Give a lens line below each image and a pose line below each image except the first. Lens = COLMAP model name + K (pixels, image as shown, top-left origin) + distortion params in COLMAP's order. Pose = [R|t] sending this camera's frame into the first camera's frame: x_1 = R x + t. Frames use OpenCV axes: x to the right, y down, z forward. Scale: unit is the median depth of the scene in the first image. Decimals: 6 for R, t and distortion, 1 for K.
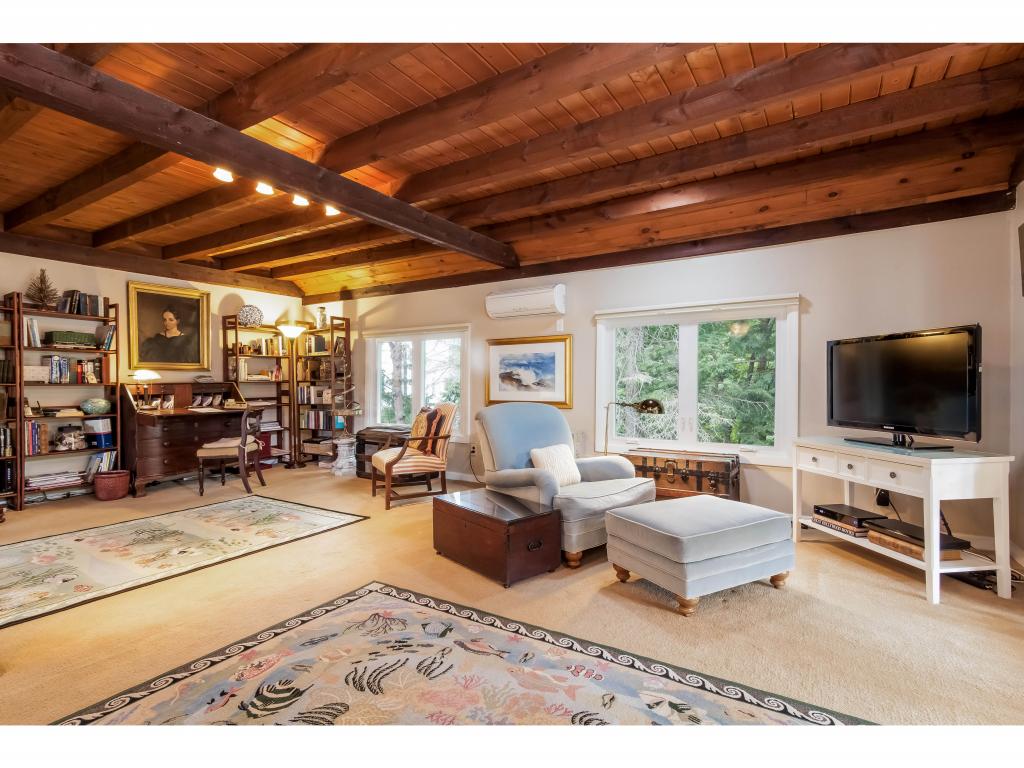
lens RADIAL K [[499.7, 0, 512.0], [0, 499.7, 384.0], [0, 0, 1]] dist [0.026668, -0.000774]
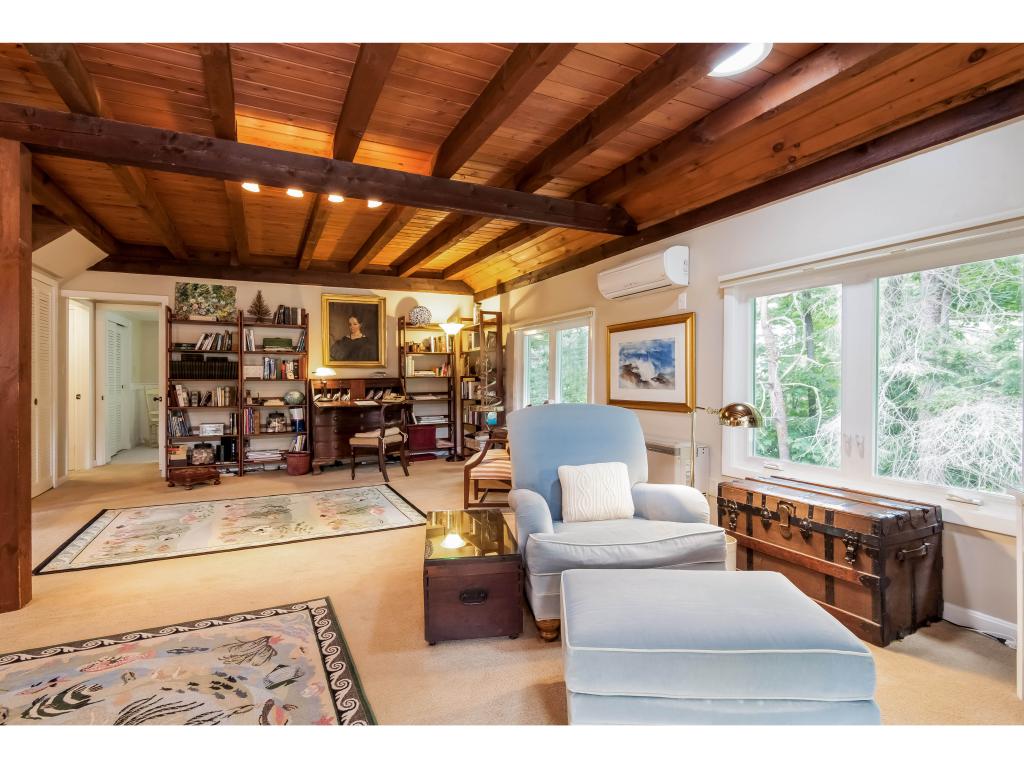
lens RADIAL K [[512.6, 0, 511.6], [0, 512.6, 377.7], [0, 0, 1]] dist [-0.002770, -0.000064]
pose [[0.853562, -0.001815, -0.520988, 0.293119], [0.000880, 0.999998, -0.002043, -0.001934], [0.520990, 0.001286, 0.853562, 0.226314]]
